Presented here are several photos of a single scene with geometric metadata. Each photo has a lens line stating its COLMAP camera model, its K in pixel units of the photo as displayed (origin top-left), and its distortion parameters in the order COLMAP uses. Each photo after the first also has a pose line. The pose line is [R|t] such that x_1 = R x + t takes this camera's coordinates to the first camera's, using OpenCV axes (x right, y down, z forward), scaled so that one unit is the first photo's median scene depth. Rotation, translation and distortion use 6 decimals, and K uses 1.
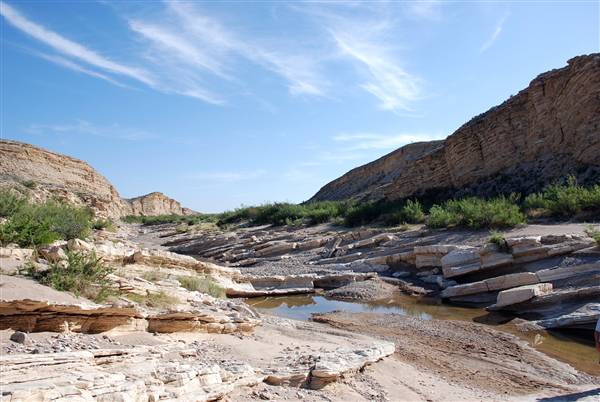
lens RADIAL K [[480.6, 0, 290.3], [0, 480.6, 223.7], [0, 0, 1]] dist [-0.142332, 0.106749]
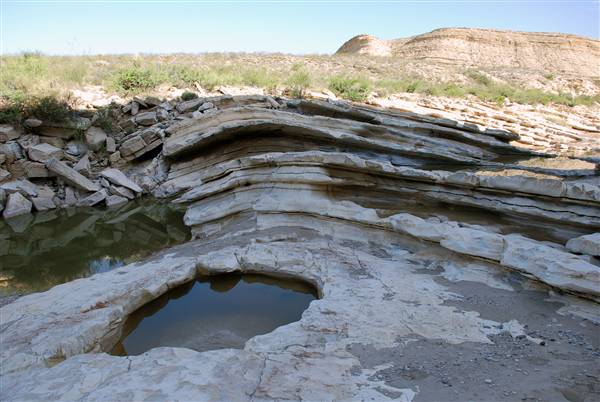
lens RADIAL K [[480.6, 0, 290.4], [0, 480.6, 198.0], [0, 0, 1]] dist [-0.142332, 0.106749]
pose [[0.480044, 0.183725, -0.857789, 0.126550], [-0.016881, 0.979576, 0.200362, 0.003961], [0.877082, -0.081702, 0.473342, -0.149851]]
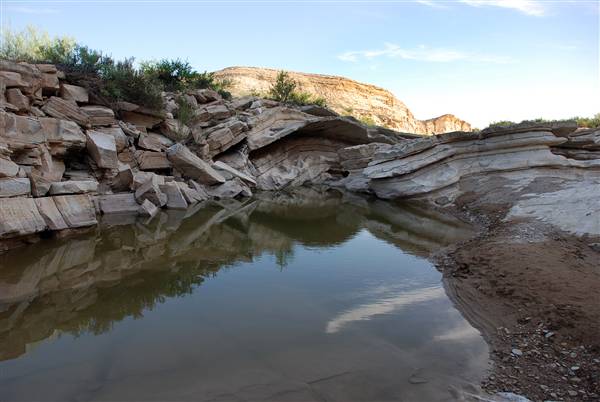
lens RADIAL K [[480.6, 0, 297.7], [0, 480.6, 203.5], [0, 0, 1]] dist [-0.142332, 0.106749]
pose [[0.825435, 0.086005, -0.557906, 0.095149], [-0.018643, 0.991940, 0.125332, 0.012309], [0.564189, -0.093052, 0.820386, -0.189438]]
